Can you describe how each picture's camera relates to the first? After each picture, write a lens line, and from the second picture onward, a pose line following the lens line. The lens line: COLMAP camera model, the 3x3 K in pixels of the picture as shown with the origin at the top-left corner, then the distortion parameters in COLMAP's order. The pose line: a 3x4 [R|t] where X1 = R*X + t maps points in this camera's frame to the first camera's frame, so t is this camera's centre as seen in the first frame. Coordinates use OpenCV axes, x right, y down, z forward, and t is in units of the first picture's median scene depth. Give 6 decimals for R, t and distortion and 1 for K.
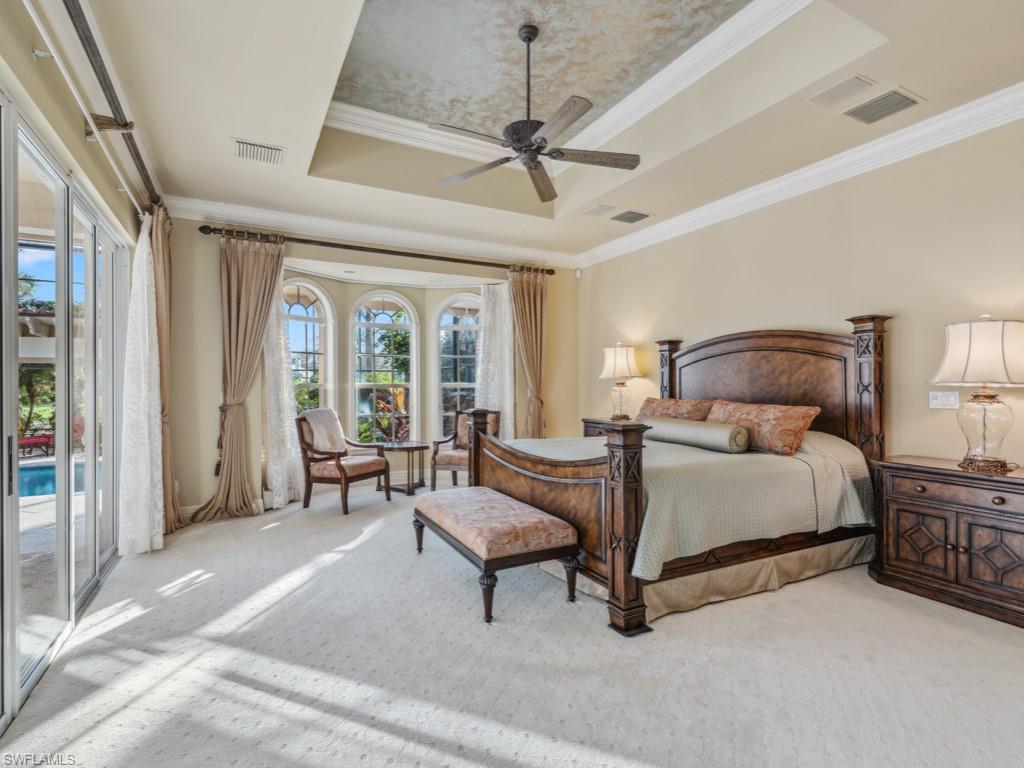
lens RADIAL K [[513.9, 0, 512.0], [0, 513.9, 384.0], [0, 0, 1]] dist [0.018811, 0.000362]
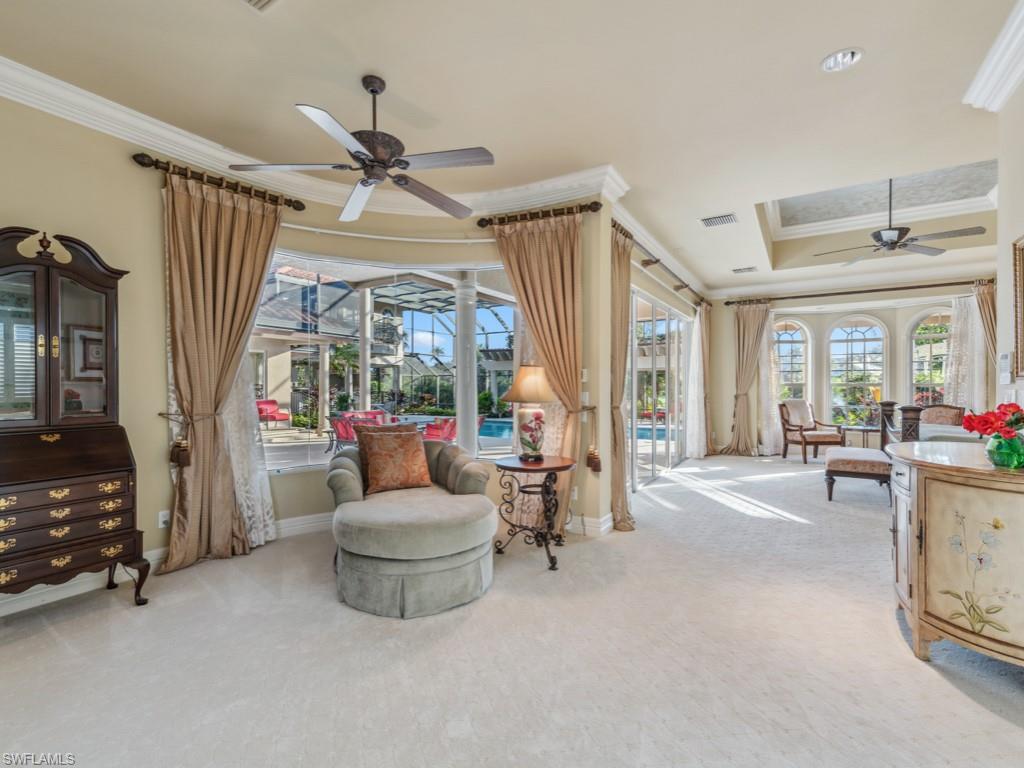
lens RADIAL K [[455.1, 0, 514.5], [0, 455.1, 389.7], [0, 0, 1]] dist [0.020158, -0.000351]
pose [[0.499811, 0.016923, -0.865969, 0.453023], [-0.003228, 0.999839, 0.017675, -0.003476], [0.866129, -0.006039, 0.499785, -0.497584]]
